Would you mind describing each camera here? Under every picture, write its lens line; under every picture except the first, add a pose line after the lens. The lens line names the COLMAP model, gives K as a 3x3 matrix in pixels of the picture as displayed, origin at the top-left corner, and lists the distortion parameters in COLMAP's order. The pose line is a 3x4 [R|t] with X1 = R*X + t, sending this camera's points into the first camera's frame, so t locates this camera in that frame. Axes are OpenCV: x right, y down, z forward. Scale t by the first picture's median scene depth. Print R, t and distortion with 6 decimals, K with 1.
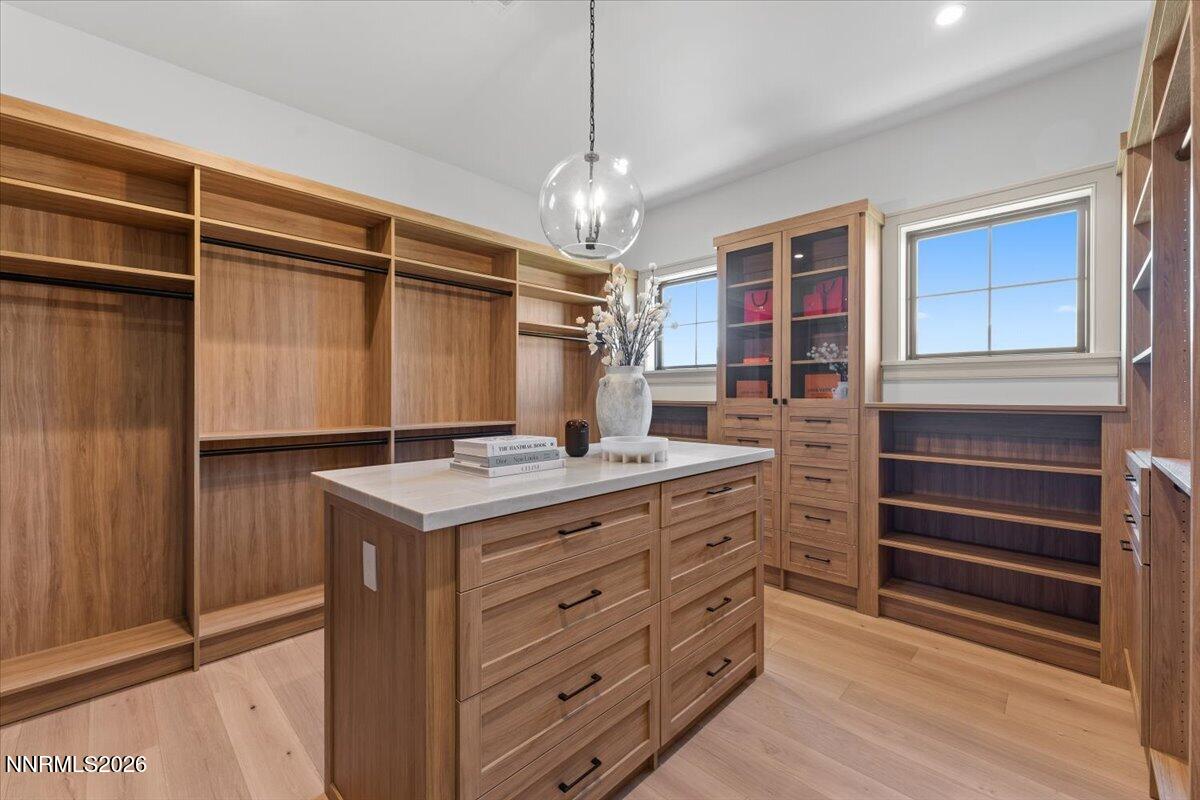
lens RADIAL K [[487.1, 0, 604.7], [0, 487.1, 398.8], [0, 0, 1]] dist [-0.000050, -0.000048]
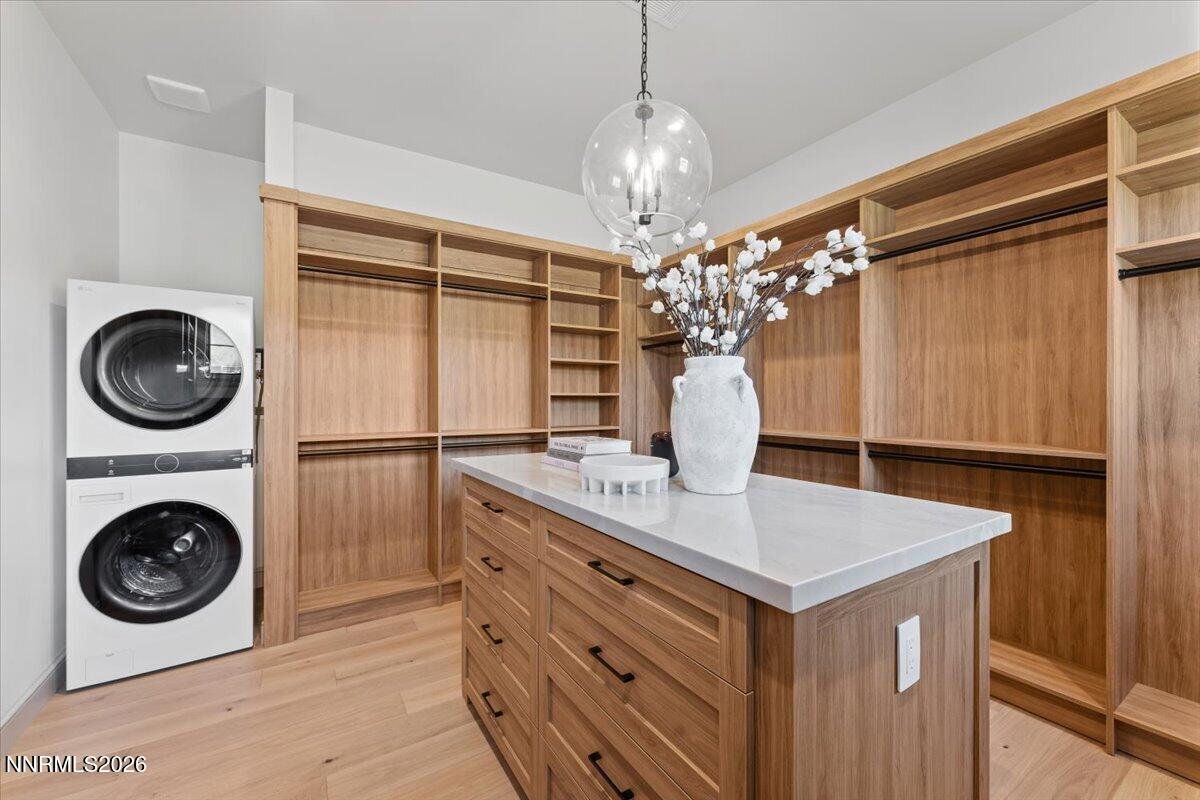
lens RADIAL K [[487.1, 0, 604.7], [0, 487.1, 398.8], [0, 0, 1]] dist [-0.000050, -0.000048]
pose [[-0.227838, -0.004880, -0.973687, 0.535712], [-0.010015, 0.999946, -0.002668, -0.005188], [0.973647, 0.009144, -0.227875, 0.776625]]
